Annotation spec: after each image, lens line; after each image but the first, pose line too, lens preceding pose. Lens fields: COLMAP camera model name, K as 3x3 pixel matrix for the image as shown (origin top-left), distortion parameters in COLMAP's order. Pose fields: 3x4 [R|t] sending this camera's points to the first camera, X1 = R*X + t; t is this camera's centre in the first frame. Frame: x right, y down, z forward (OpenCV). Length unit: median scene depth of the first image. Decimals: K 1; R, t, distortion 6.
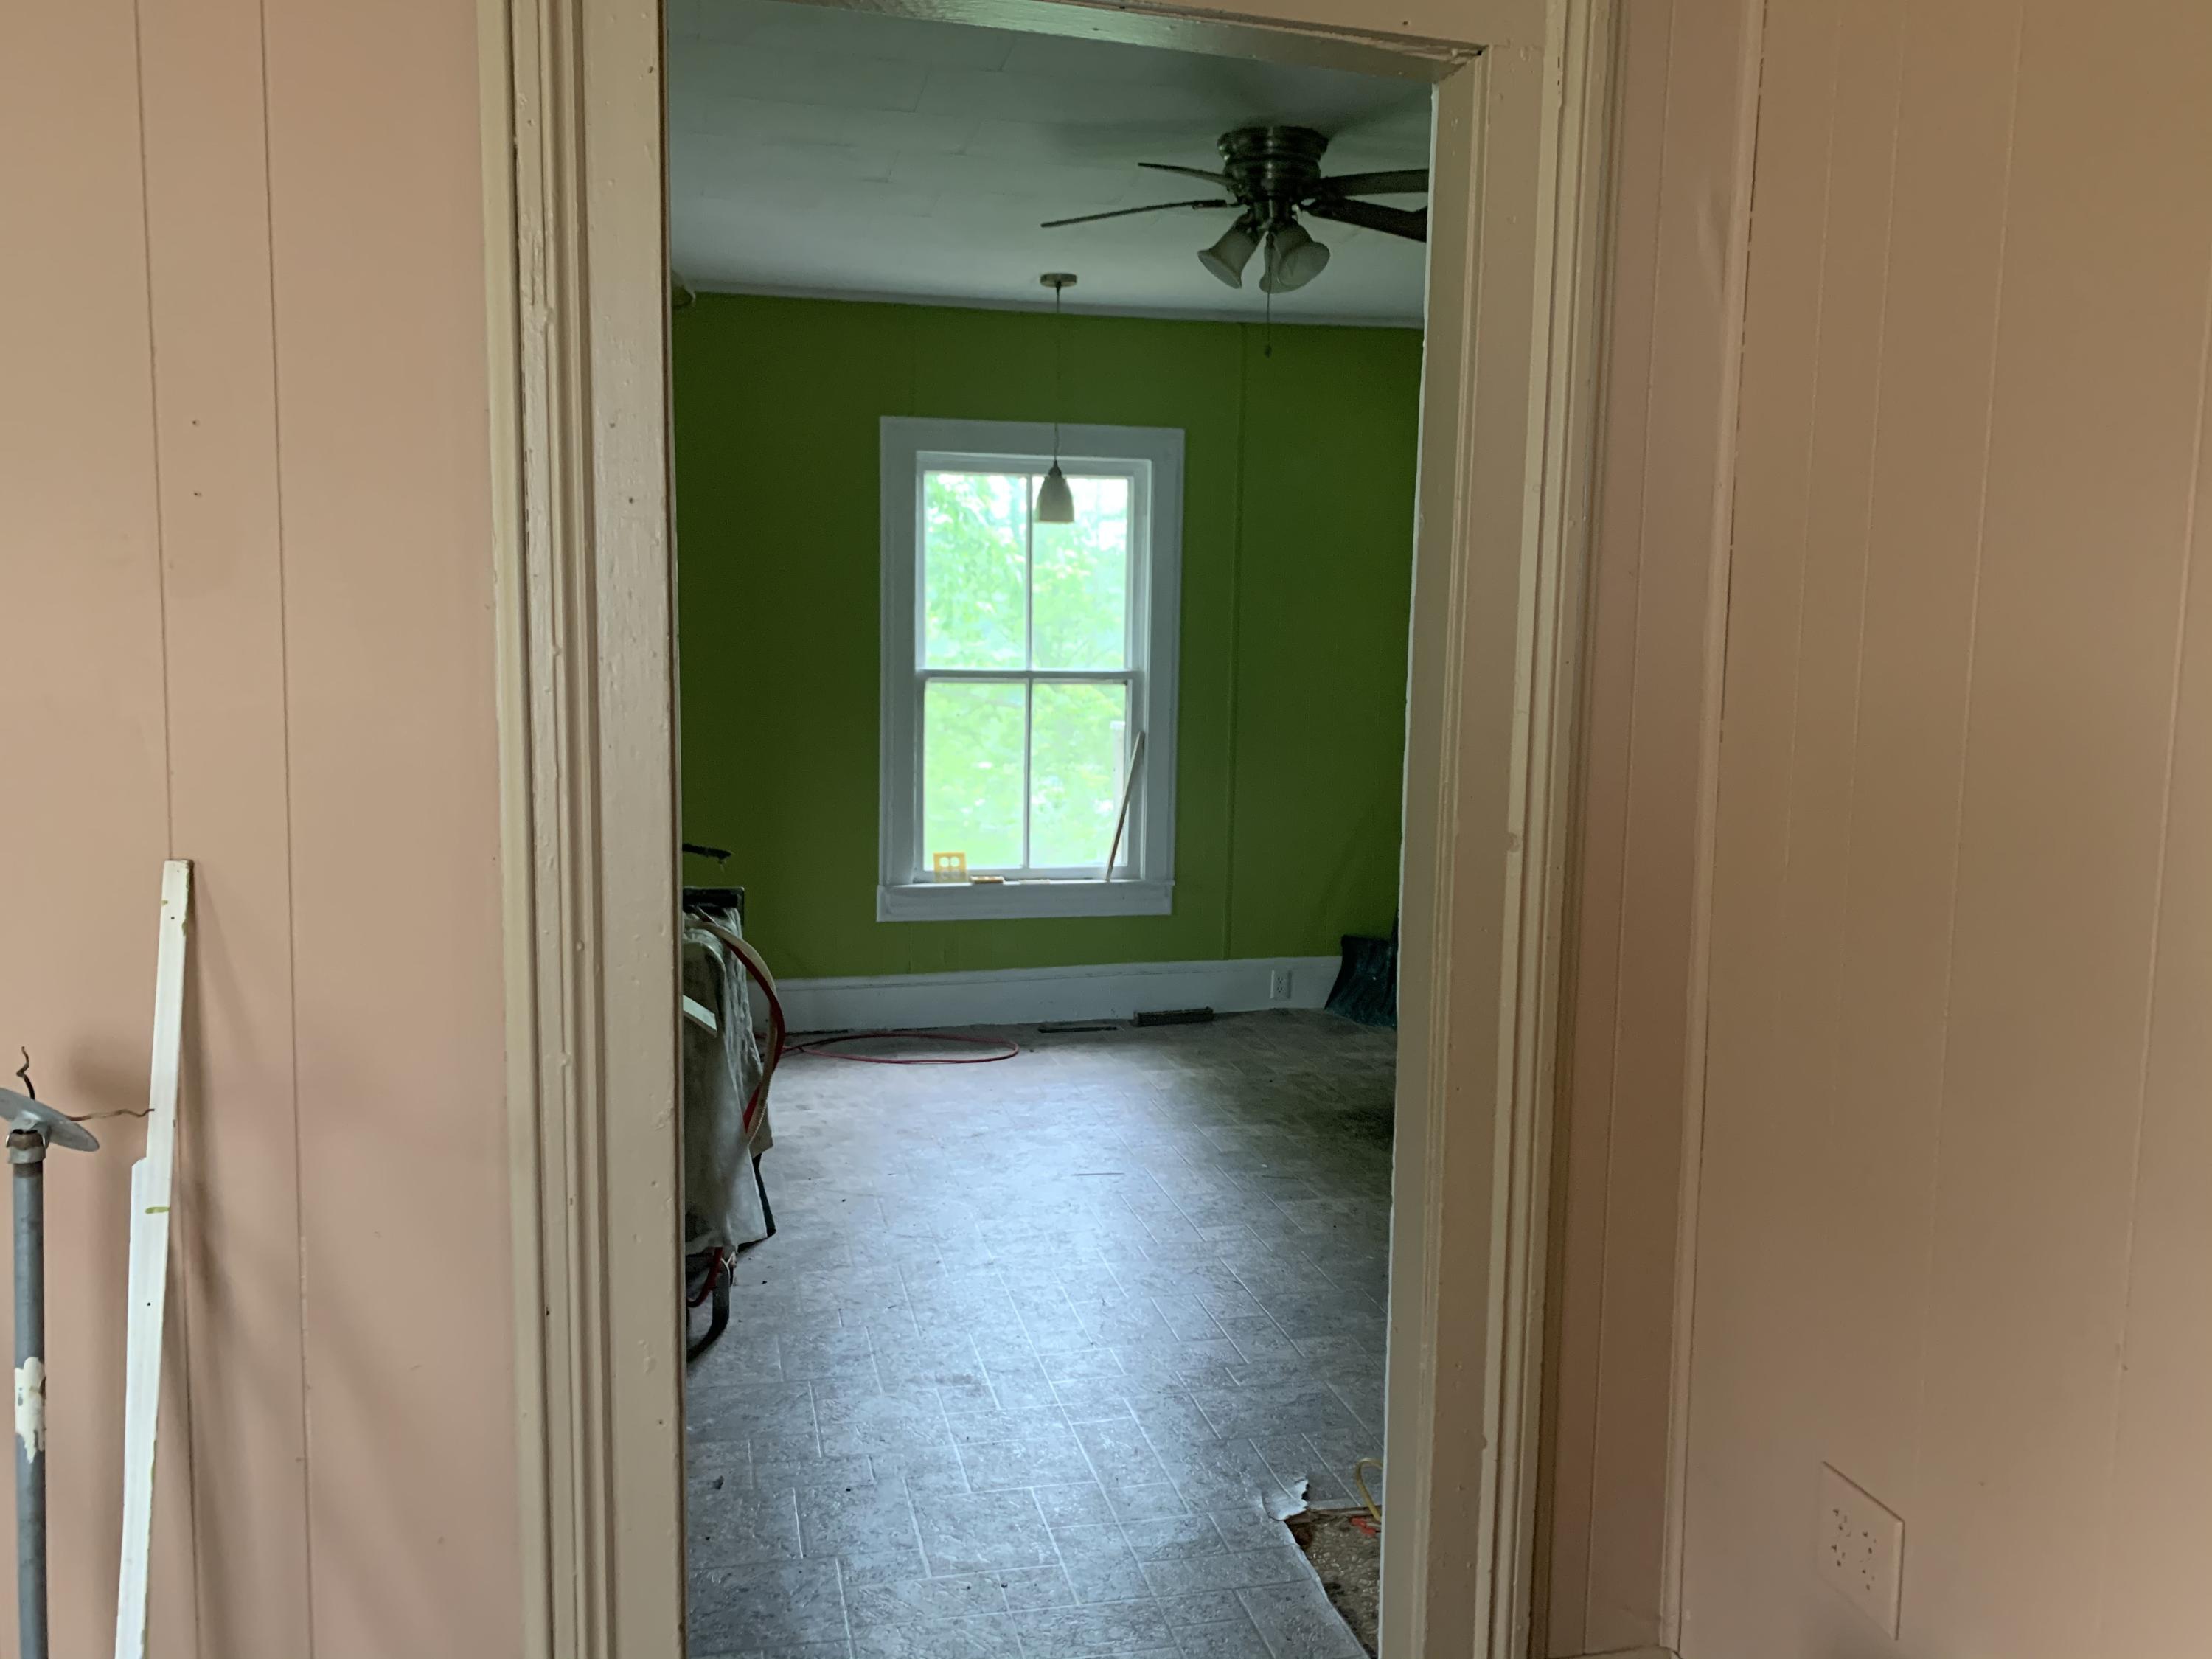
lens RADIAL K [[1698.0, 0, 1106.0], [0, 1698.0, 829.5], [0, 0, 1]] dist [0.384412, -0.000165]
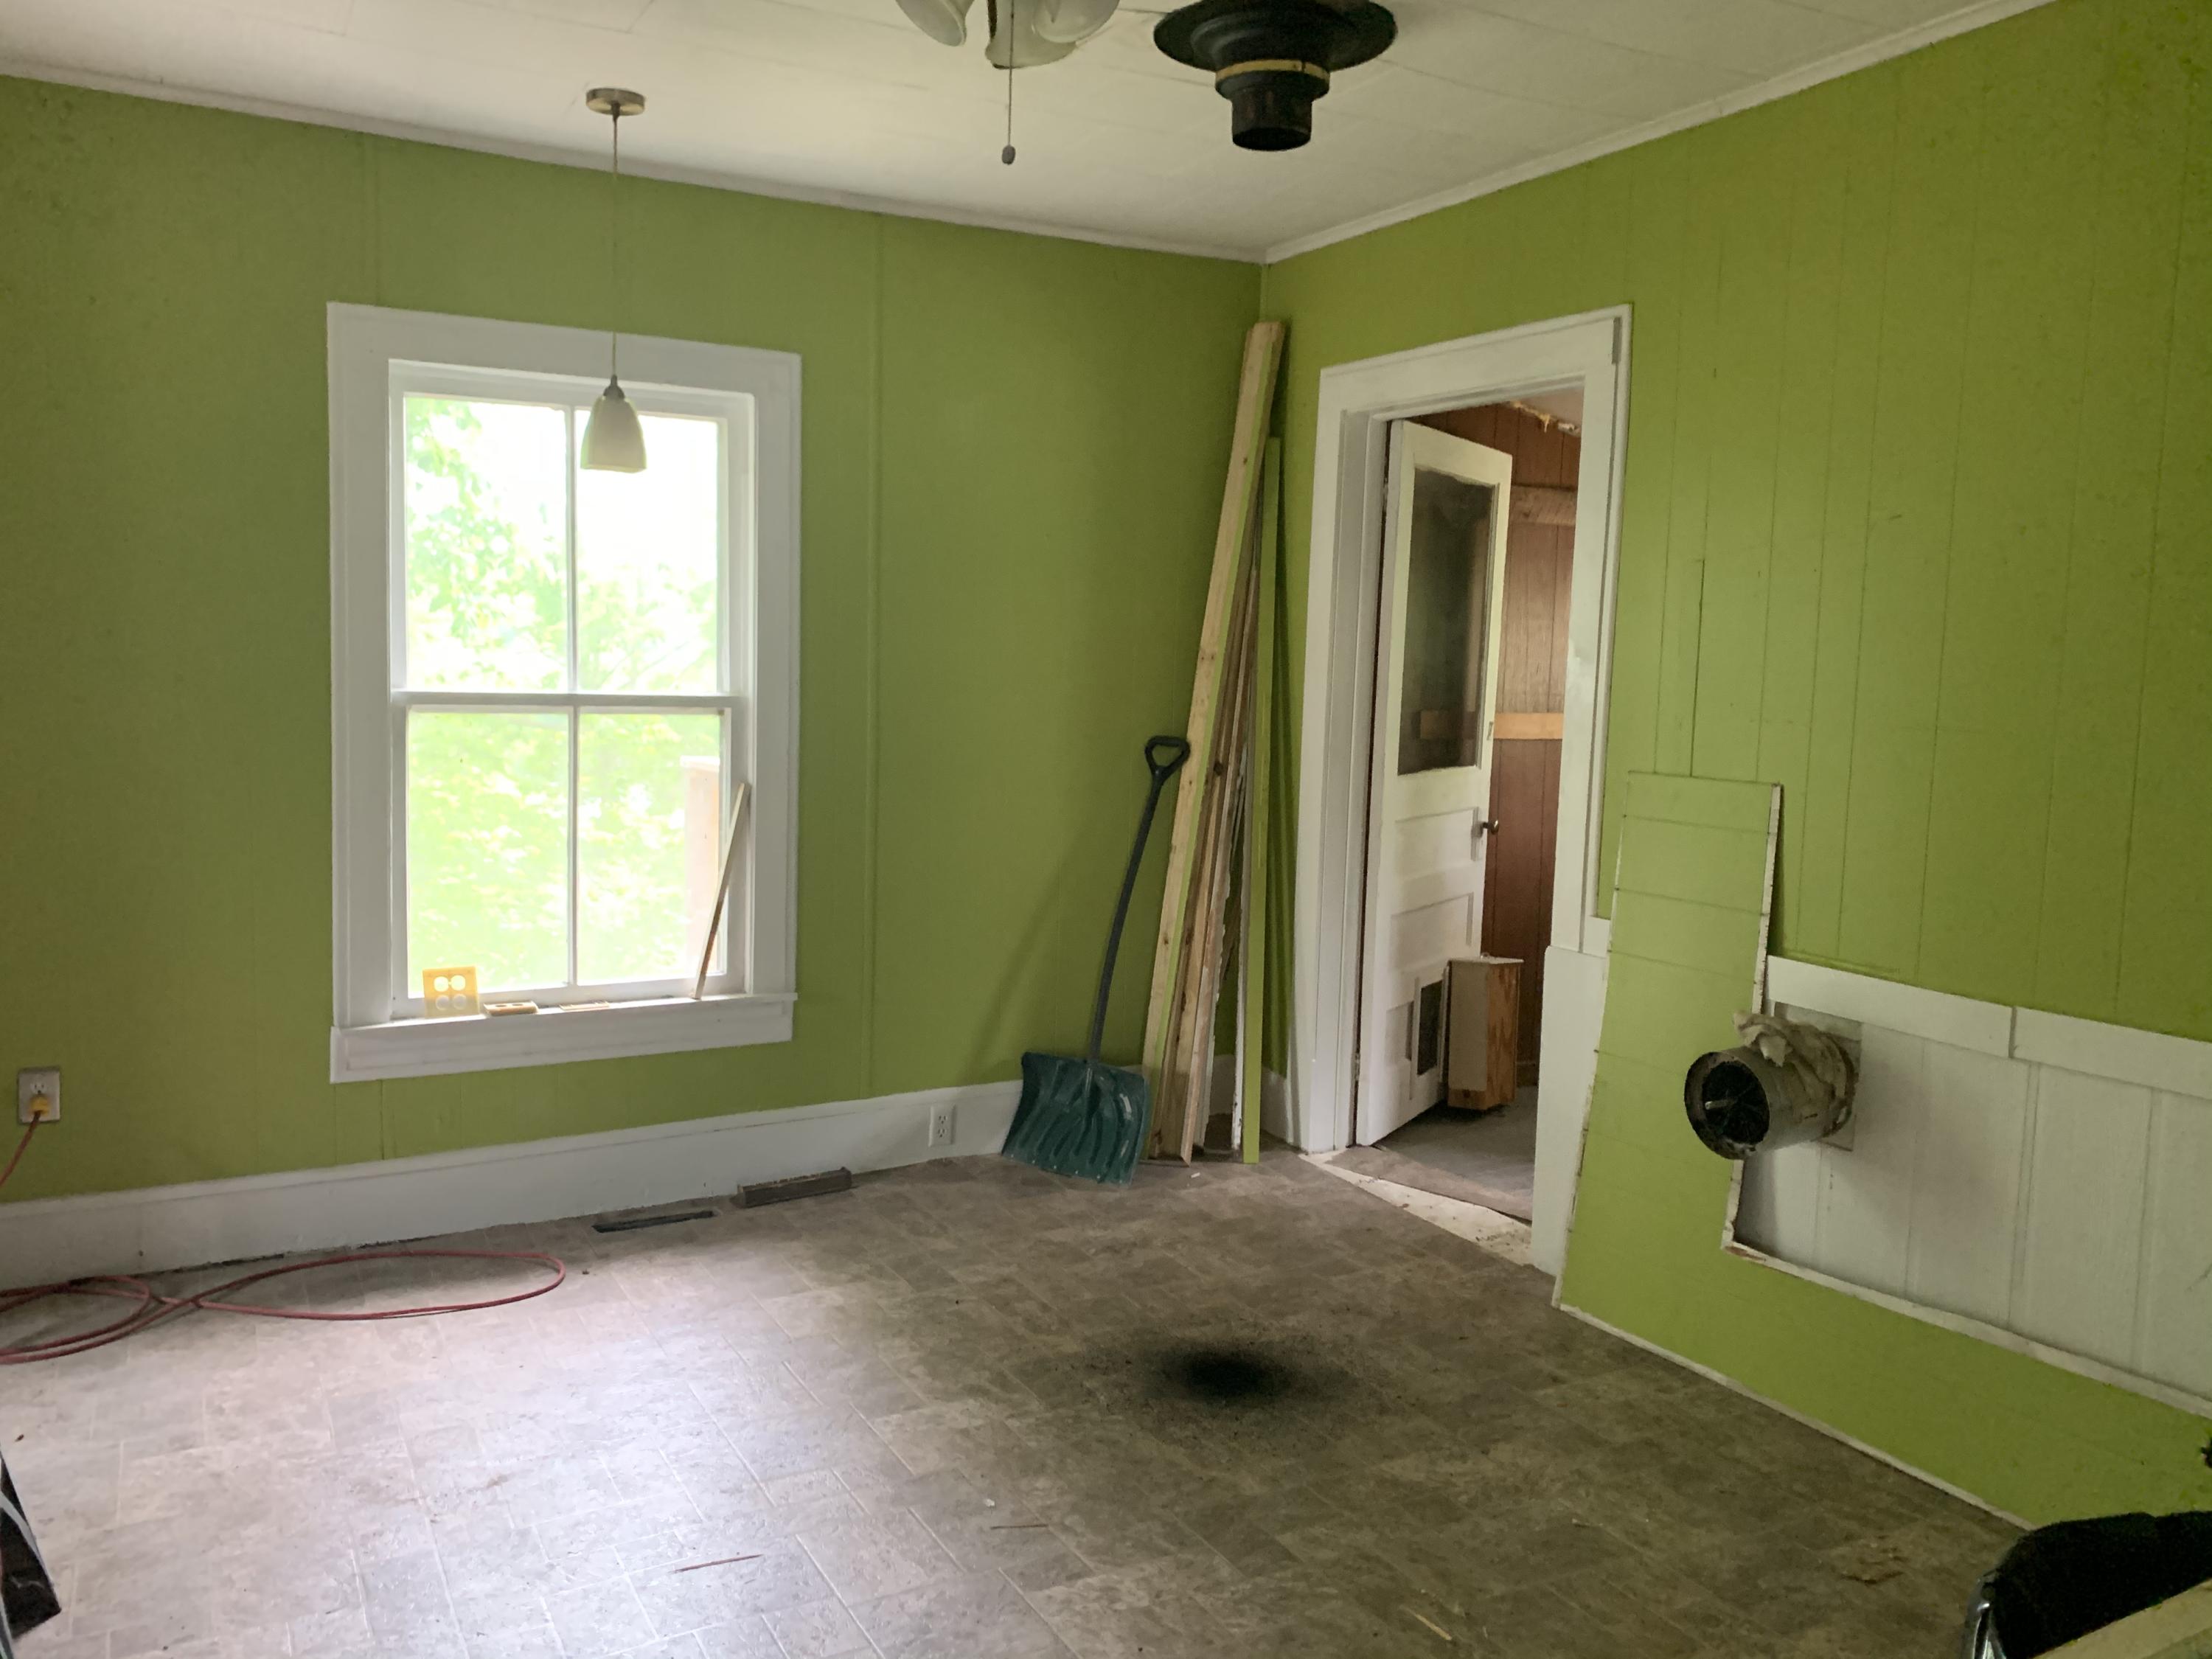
lens RADIAL K [[1725.1, 0, 1074.8], [0, 1725.1, 806.9], [0, 0, 1]] dist [0.058155, -0.000128]
pose [[0.970364, -0.014668, 0.241200, -0.019590], [0.020051, 0.999601, -0.019879, -0.031785], [-0.240813, 0.024126, 0.970272, 0.300645]]
